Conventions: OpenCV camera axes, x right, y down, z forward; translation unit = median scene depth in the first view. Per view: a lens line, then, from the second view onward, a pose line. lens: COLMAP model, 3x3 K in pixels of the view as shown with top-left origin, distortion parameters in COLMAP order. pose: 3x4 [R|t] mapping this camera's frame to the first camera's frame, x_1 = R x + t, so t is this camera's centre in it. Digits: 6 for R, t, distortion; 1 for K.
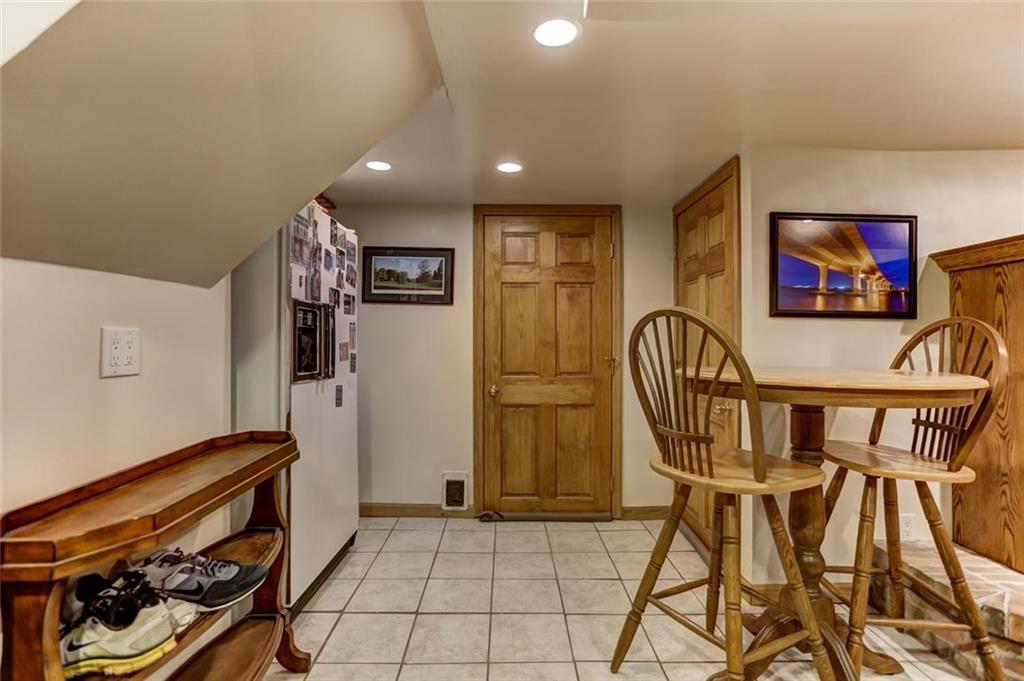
lens RADIAL K [[496.4, 0, 510.9], [0, 496.4, 334.6], [0, 0, 1]] dist [-0.033825, 0.011443]
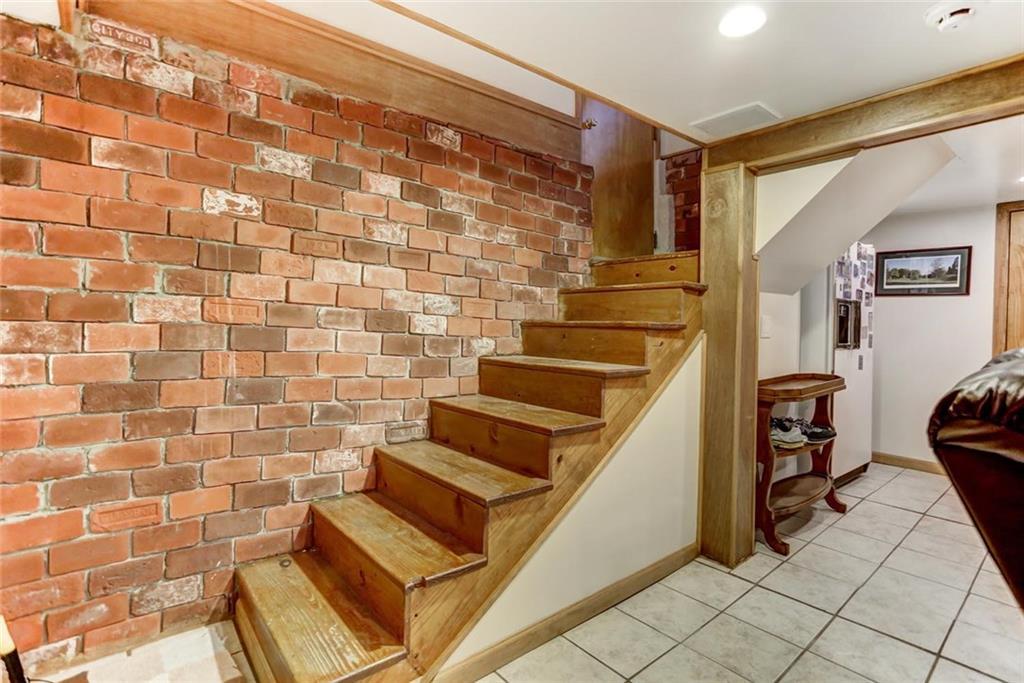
lens RADIAL K [[496.4, 0, 501.7], [0, 496.4, 334.2], [0, 0, 1]] dist [-0.033825, 0.011443]
pose [[0.624446, 0.023404, -0.780717, 0.110835], [-0.005895, 0.999664, 0.025253, 0.009640], [0.781045, -0.011167, 0.624374, -0.696161]]
